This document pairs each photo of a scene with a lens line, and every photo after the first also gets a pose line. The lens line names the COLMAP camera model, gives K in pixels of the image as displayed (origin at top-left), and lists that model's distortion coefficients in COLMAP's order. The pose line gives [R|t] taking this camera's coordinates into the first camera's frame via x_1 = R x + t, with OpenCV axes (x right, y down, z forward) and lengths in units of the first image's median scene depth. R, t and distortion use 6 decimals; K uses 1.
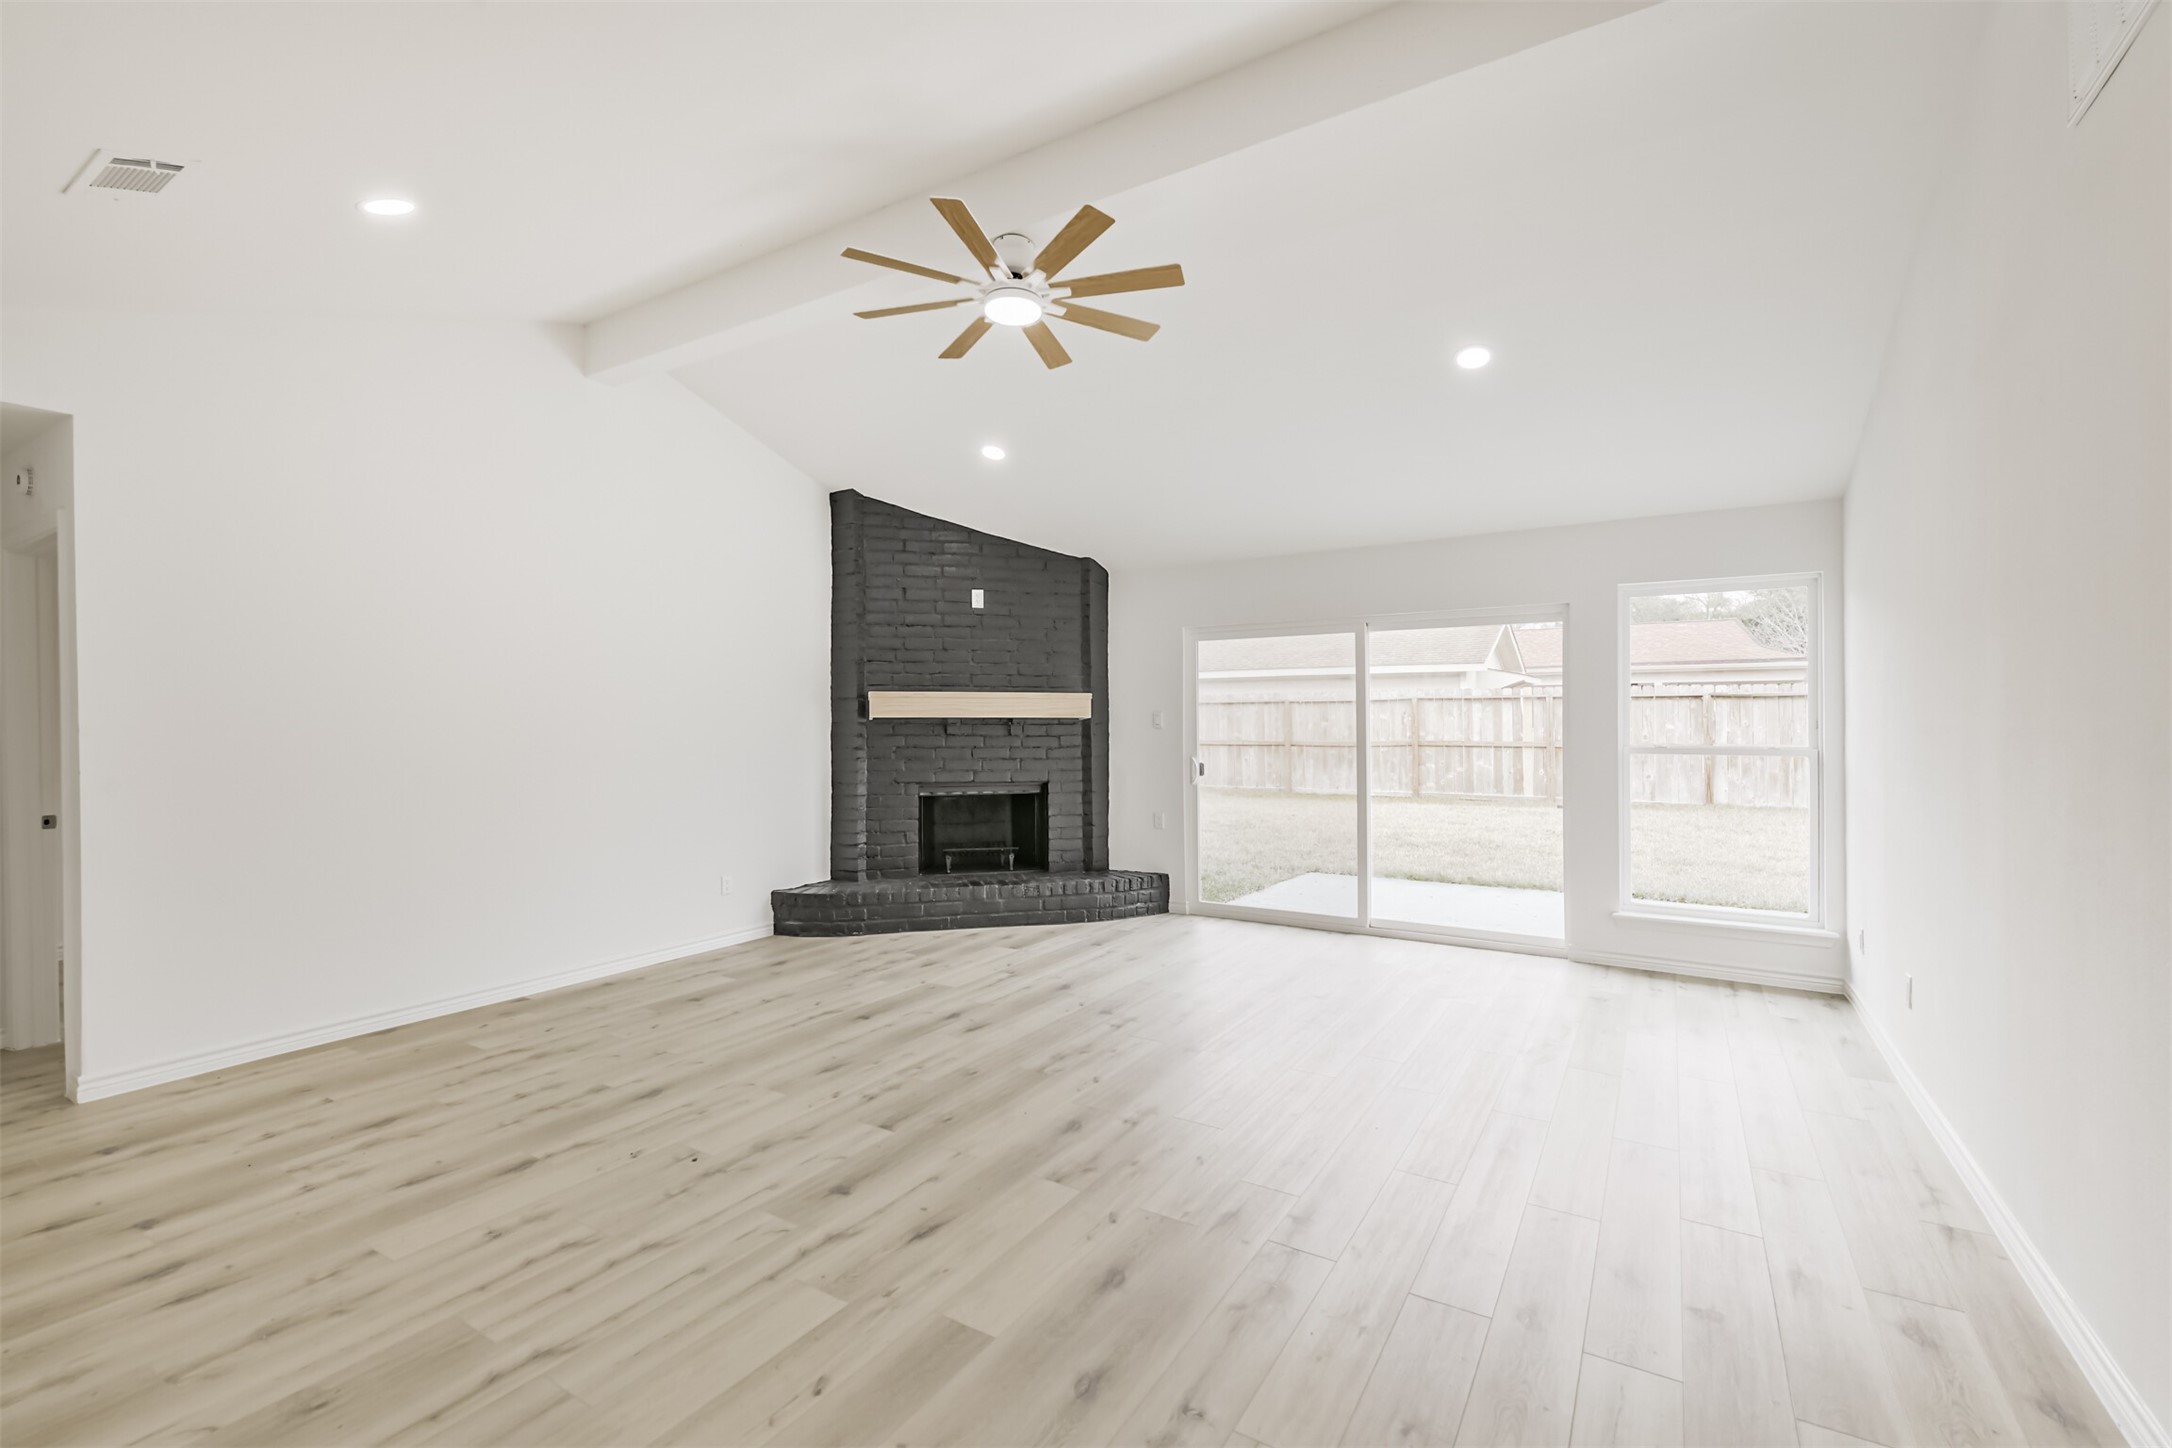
lens RADIAL K [[937.3, 0, 1086.0], [0, 937.3, 724.0], [0, 0, 1]] dist [0.021320, -0.000424]
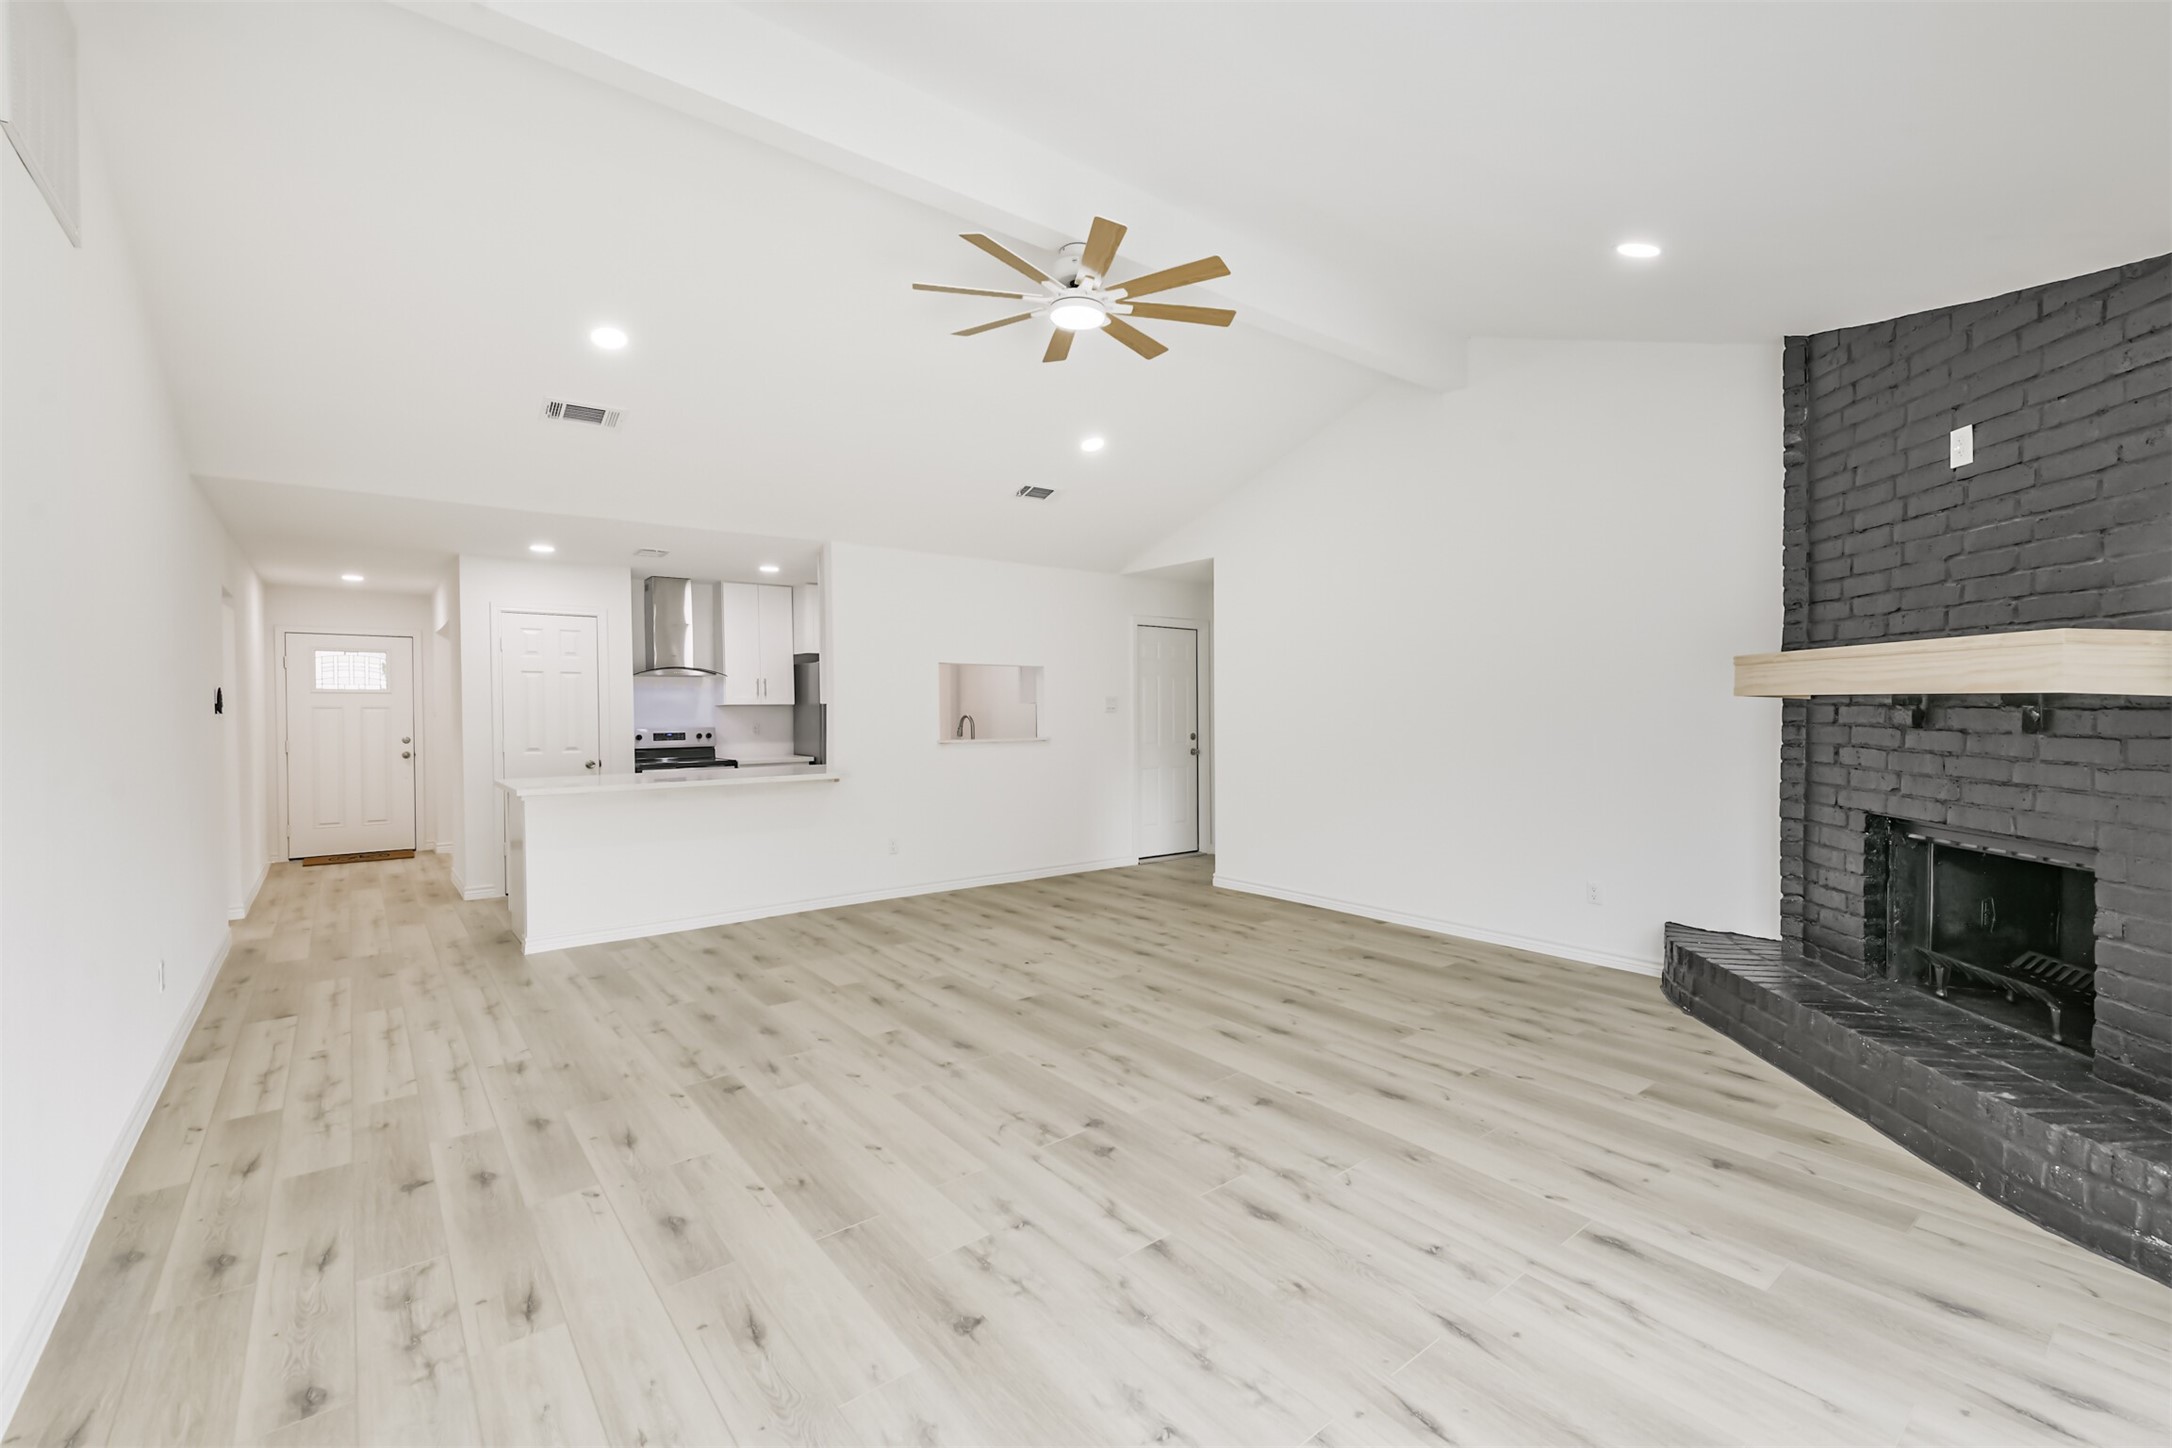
lens RADIAL K [[933.3, 0, 1089.2], [0, 933.3, 720.6], [0, 0, 1]] dist [0.001352, -0.004612]
pose [[-0.339335, 0.018905, -0.940476, 0.545766], [0.001685, 0.999809, 0.019489, -0.002663], [0.940664, 0.005028, -0.339302, 0.819215]]
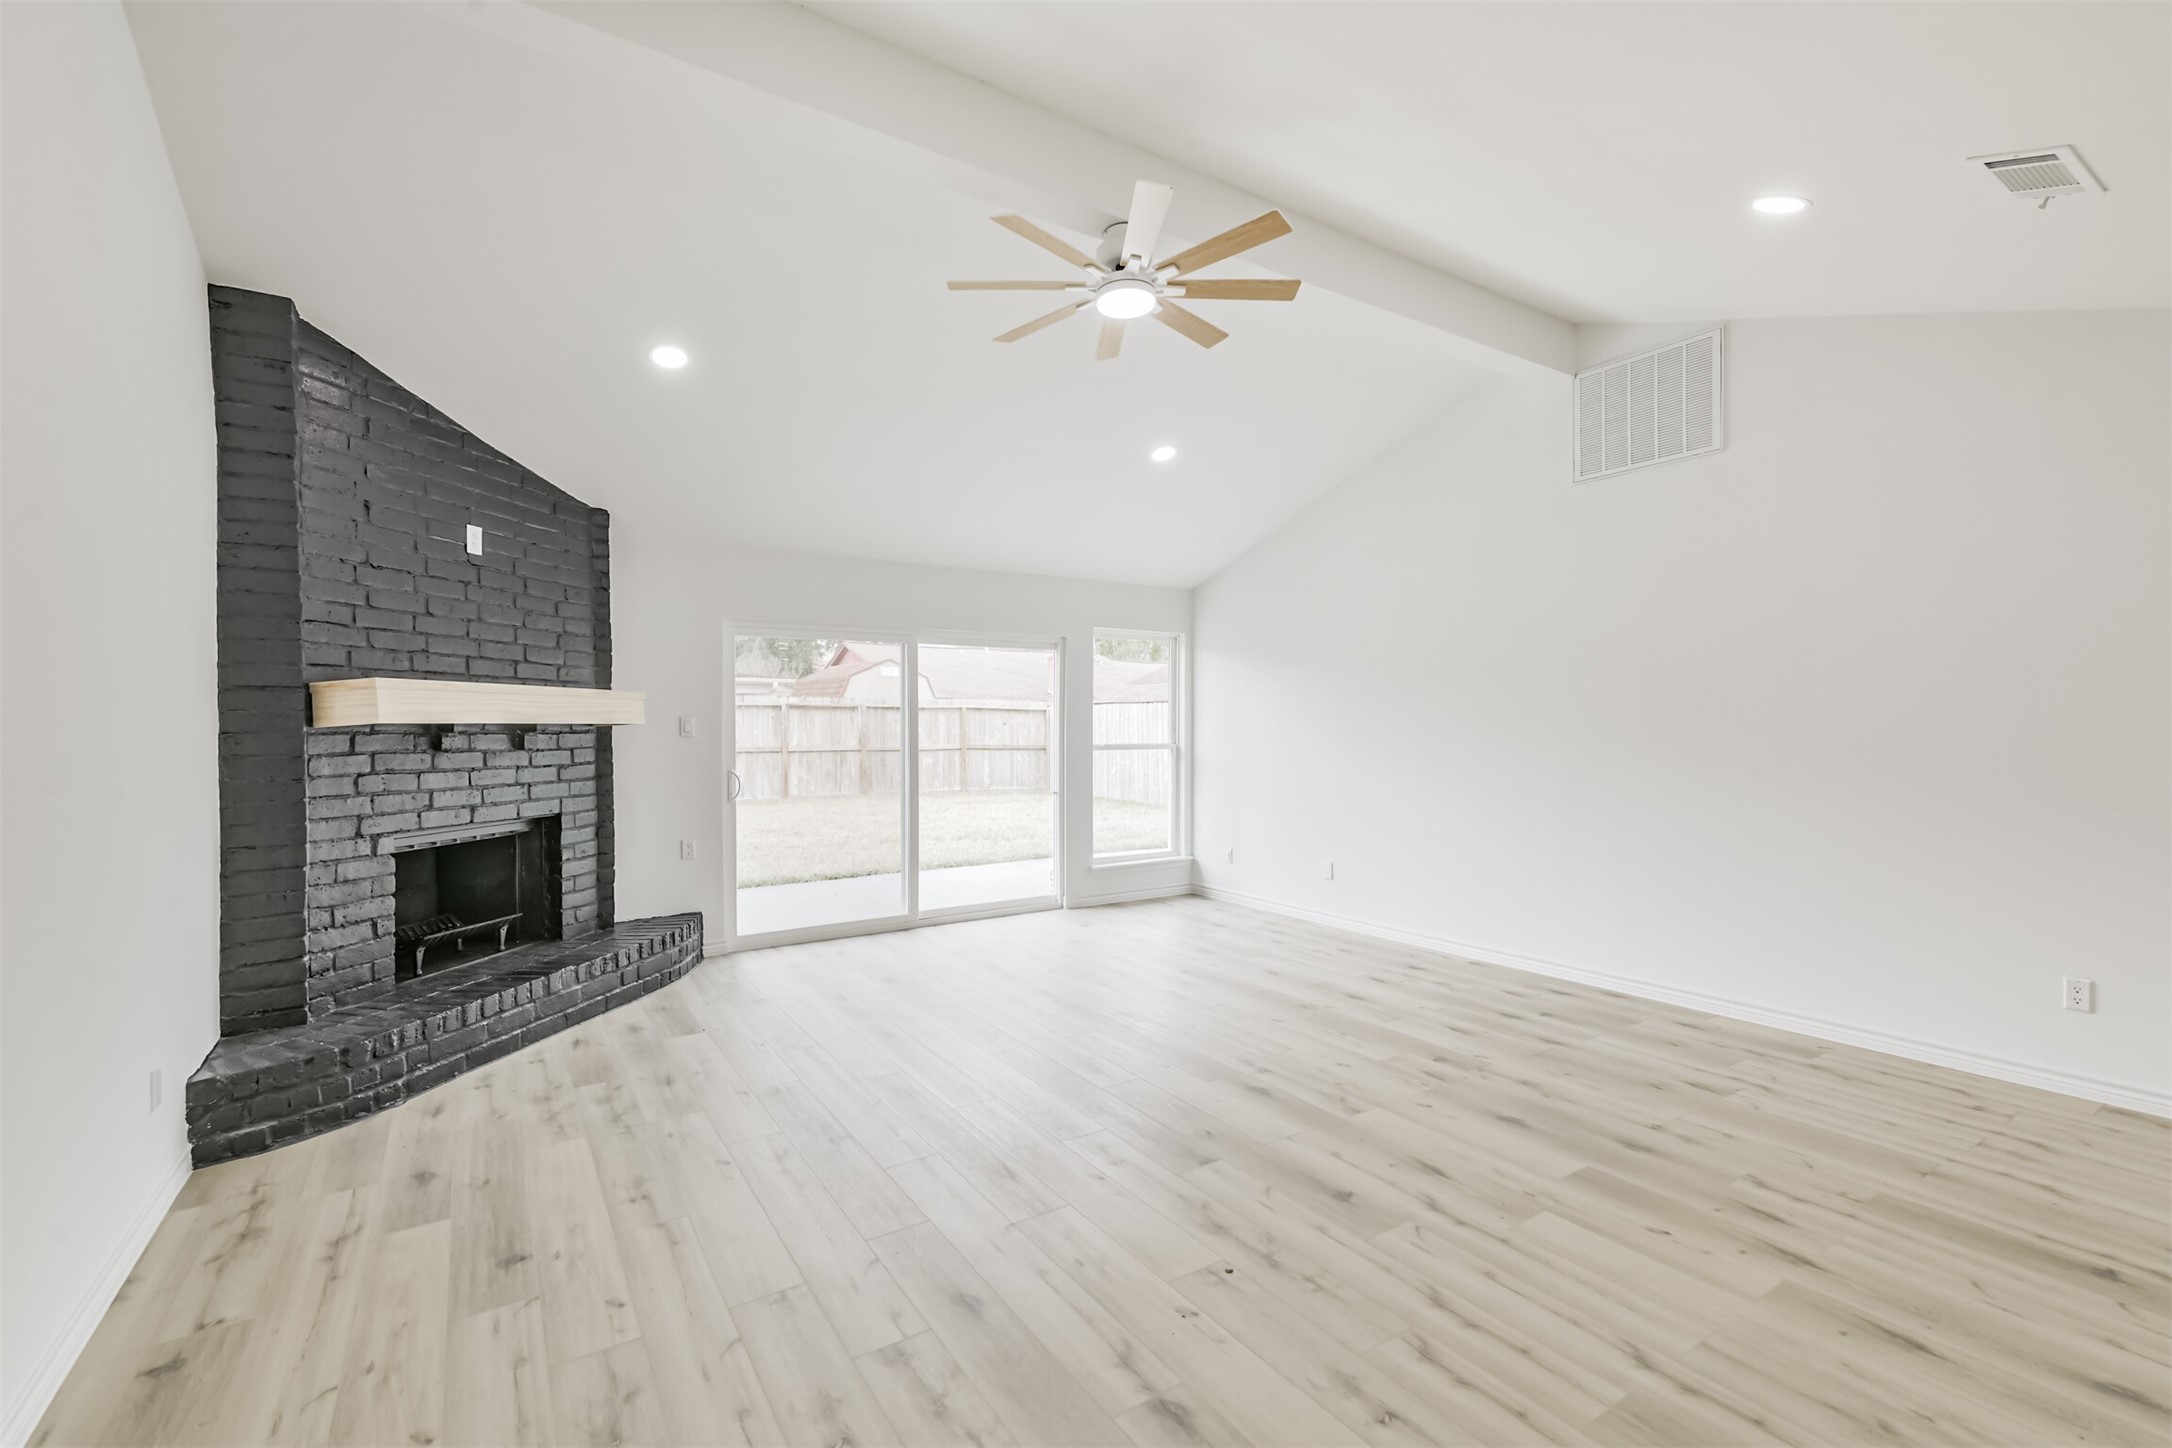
lens RADIAL K [[936.3, 0, 1086.0], [0, 936.3, 724.0], [0, 0, 1]] dist [0.008763, -0.000026]
pose [[0.425719, -0.000795, 0.904855, -0.580909], [0.008940, 0.999954, -0.003328, -0.000449], [-0.904811, 0.009506, 0.425707, 0.375909]]
